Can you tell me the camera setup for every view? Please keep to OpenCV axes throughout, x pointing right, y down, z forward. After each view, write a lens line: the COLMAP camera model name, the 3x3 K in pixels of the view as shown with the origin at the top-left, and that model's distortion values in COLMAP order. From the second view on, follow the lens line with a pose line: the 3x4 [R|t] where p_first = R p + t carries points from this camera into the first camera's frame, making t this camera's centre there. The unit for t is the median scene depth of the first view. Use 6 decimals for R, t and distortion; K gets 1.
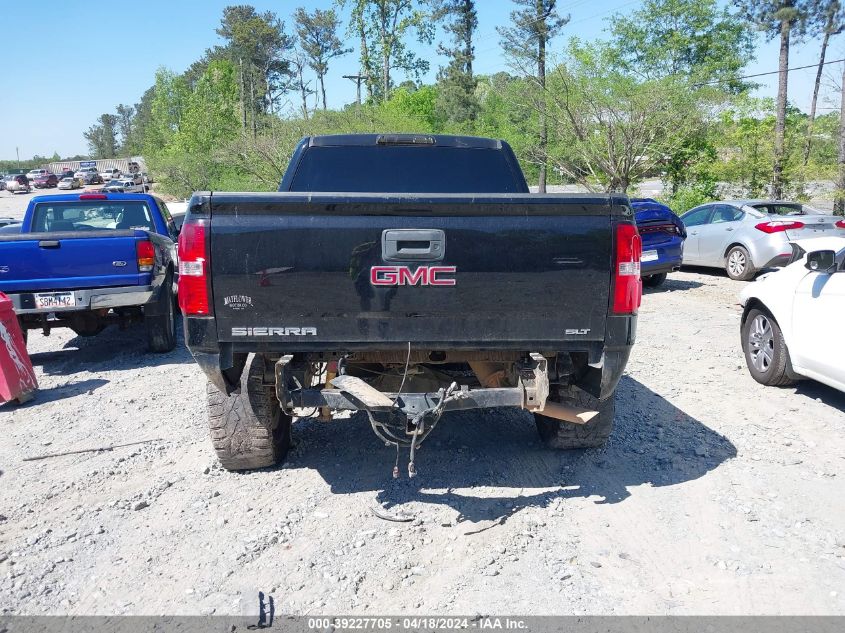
lens RADIAL K [[670.9, 0, 421.9], [0, 670.9, 309.4], [0, 0, 1]] dist [0.001375, 0.010524]
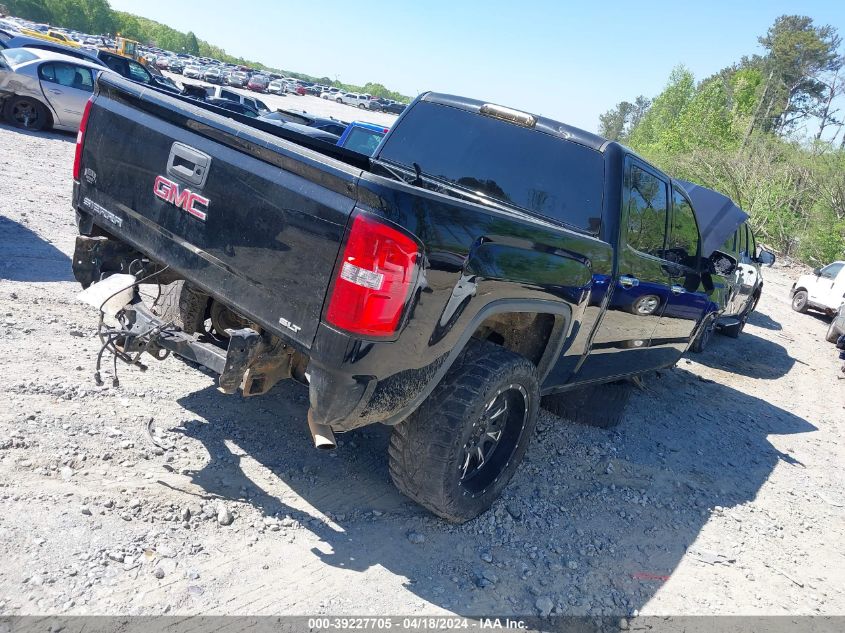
lens RADIAL K [[674.4, 0, 422.5], [0, 674.4, 316.5], [0, 0, 1]] dist [0.000419, -0.003578]
pose [[0.731262, 0.383501, -0.564077, 0.087015], [-0.379485, 0.915913, 0.130747, -0.015537], [0.566787, 0.118448, 0.815305, 0.046361]]
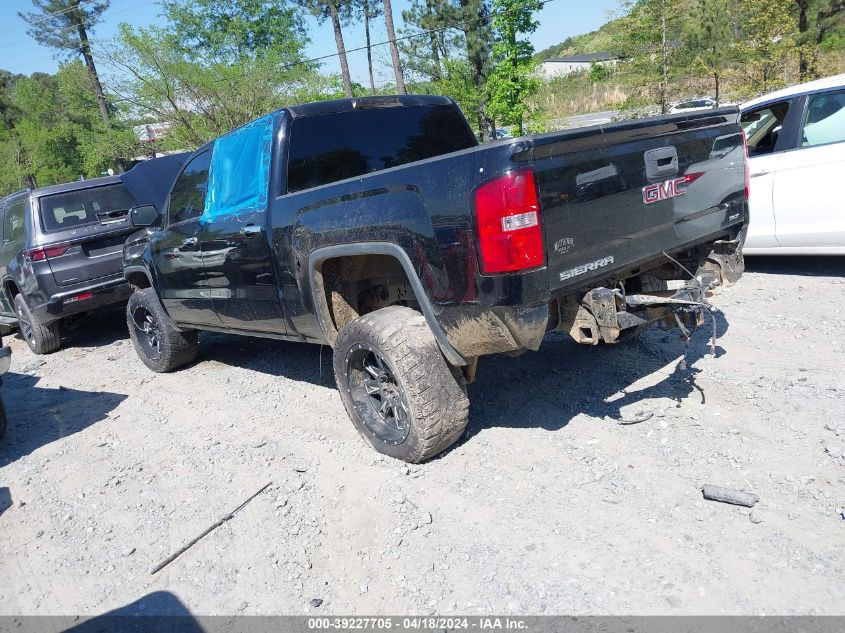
lens RADIAL K [[674.4, 0, 422.5], [0, 674.4, 316.5], [0, 0, 1]] dist [0.000419, -0.003578]
pose [[0.780106, -0.261390, 0.568427, -0.107188], [0.250094, 0.963081, 0.099643, -0.006312], [-0.573487, 0.064428, 0.816677, 0.033872]]
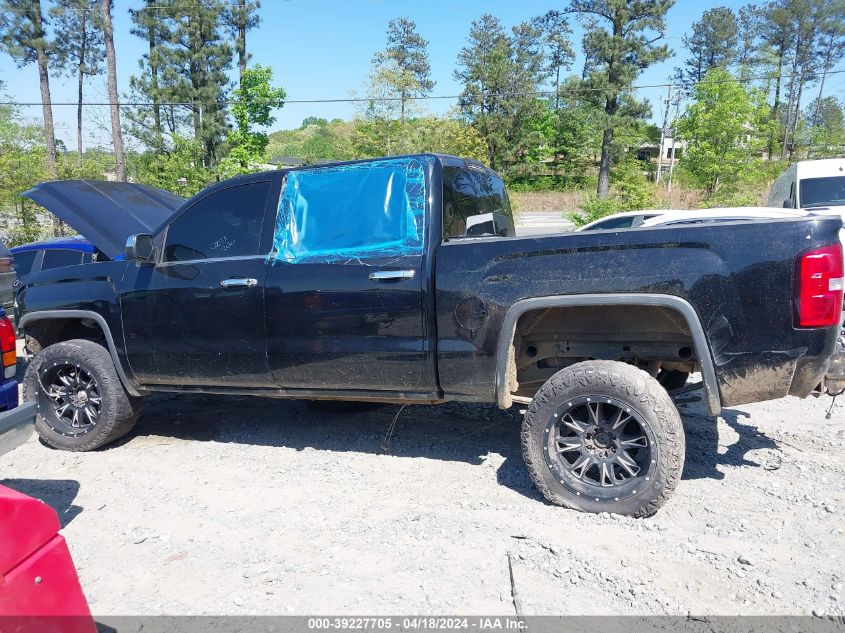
lens RADIAL K [[674.4, 0, 422.5], [0, 674.4, 316.5], [0, 0, 1]] dist [0.000419, -0.003578]
pose [[0.420383, -0.130560, 0.897904, -0.159667], [0.161868, 0.984510, 0.067369, -0.017747], [-0.892792, 0.117021, 0.435005, 0.104952]]
